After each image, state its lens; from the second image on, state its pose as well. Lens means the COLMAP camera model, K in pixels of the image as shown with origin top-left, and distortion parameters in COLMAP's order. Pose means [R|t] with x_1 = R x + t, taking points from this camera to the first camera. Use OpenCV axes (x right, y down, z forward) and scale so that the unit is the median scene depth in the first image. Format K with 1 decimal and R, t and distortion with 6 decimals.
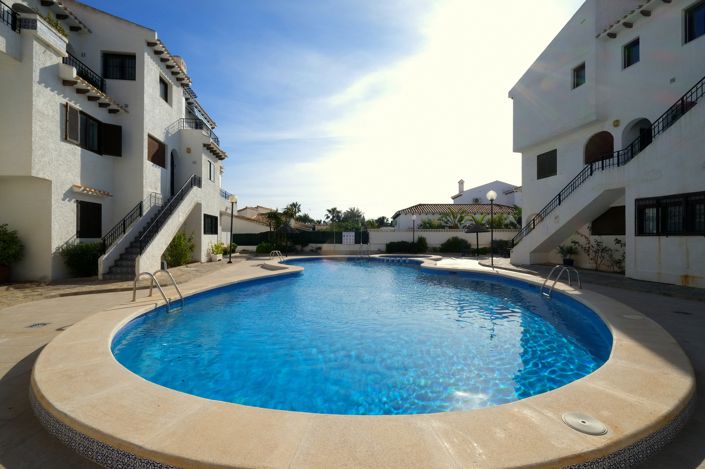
lens RADIAL K [[305.1, 0, 352.5], [0, 305.1, 234.5], [0, 0, 1]] dist [-0.001042, 0.000540]
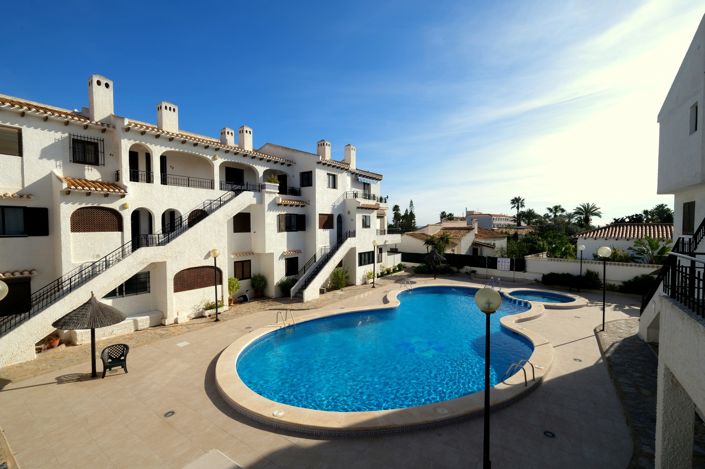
lens RADIAL K [[305.1, 0, 350.8], [0, 305.1, 235.3], [0, 0, 1]] dist [-0.001042, 0.000540]
pose [[0.735987, 0.016816, -0.676787, 0.596484], [0.009880, 0.999318, 0.035574, -0.248275], [0.676924, -0.032869, 0.735319, -0.152079]]
